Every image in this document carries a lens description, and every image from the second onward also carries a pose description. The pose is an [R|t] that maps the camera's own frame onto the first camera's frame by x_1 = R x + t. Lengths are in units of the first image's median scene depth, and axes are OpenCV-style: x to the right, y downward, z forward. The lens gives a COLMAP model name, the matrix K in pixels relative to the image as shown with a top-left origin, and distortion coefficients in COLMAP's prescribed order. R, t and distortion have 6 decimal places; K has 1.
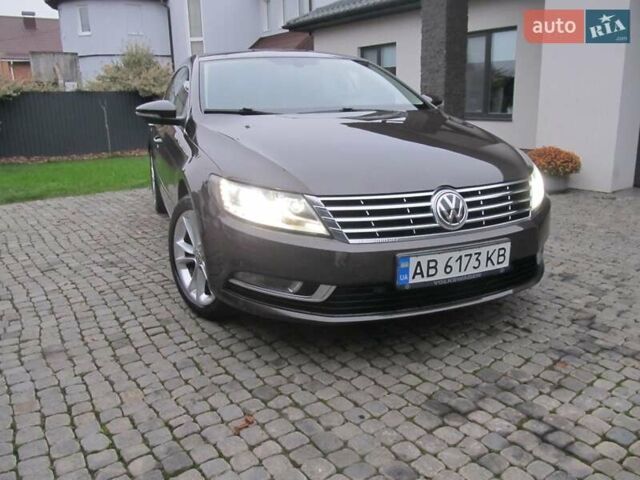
lens RADIAL K [[535.9, 0, 320.0], [0, 535.9, 240.0], [0, 0, 1]] dist [-0.019425, -0.001732]
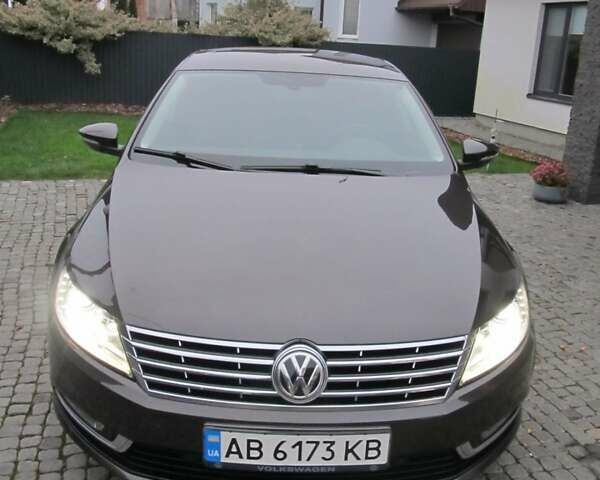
lens RADIAL K [[680.3, 0, 300.0], [0, 680.3, 240.0], [0, 0, 1]] dist [-0.047739, -0.017759]
pose [[0.937785, 0.167933, -0.303903, 0.490272], [-0.154450, 0.985654, 0.068059, -0.296824], [0.310973, -0.016887, 0.950269, 0.137942]]
